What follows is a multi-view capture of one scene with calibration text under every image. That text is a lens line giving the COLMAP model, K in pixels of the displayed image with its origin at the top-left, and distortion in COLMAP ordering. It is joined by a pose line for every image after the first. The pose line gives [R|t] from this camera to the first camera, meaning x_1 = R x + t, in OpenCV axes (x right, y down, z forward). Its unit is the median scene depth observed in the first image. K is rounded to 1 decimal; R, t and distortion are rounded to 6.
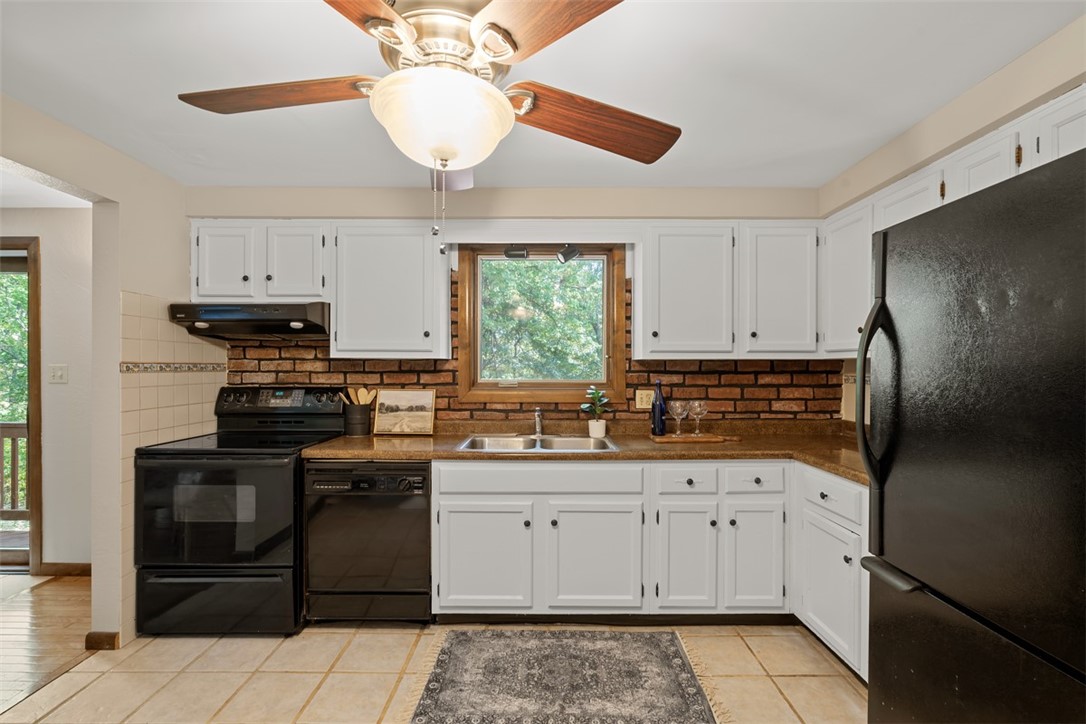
lens RADIAL K [[492.5, 0, 543.0], [0, 492.5, 362.0], [0, 0, 1]] dist [-0.000136, 0.000072]
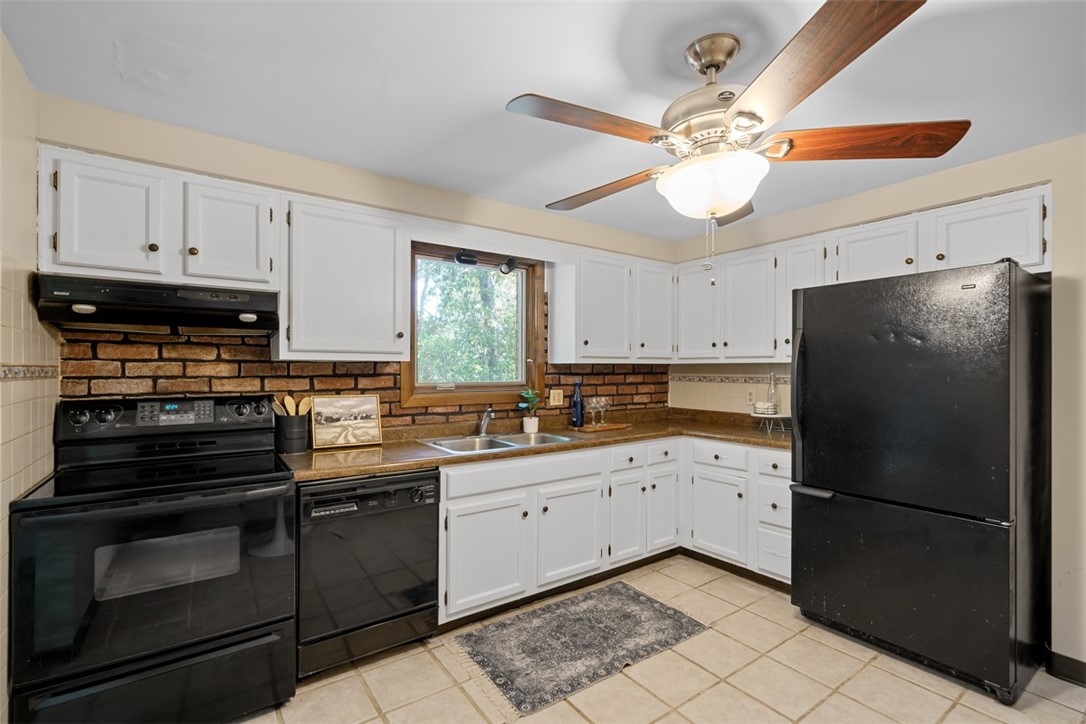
lens RADIAL K [[489.0, 0, 543.0], [0, 489.0, 362.0], [0, 0, 1]] dist [0.001727, 0.000486]
pose [[0.815337, 0.006765, 0.578948, -0.497963], [-0.002915, 0.999967, -0.007579, 0.000858], [-0.578980, 0.004492, 0.815329, 0.077614]]
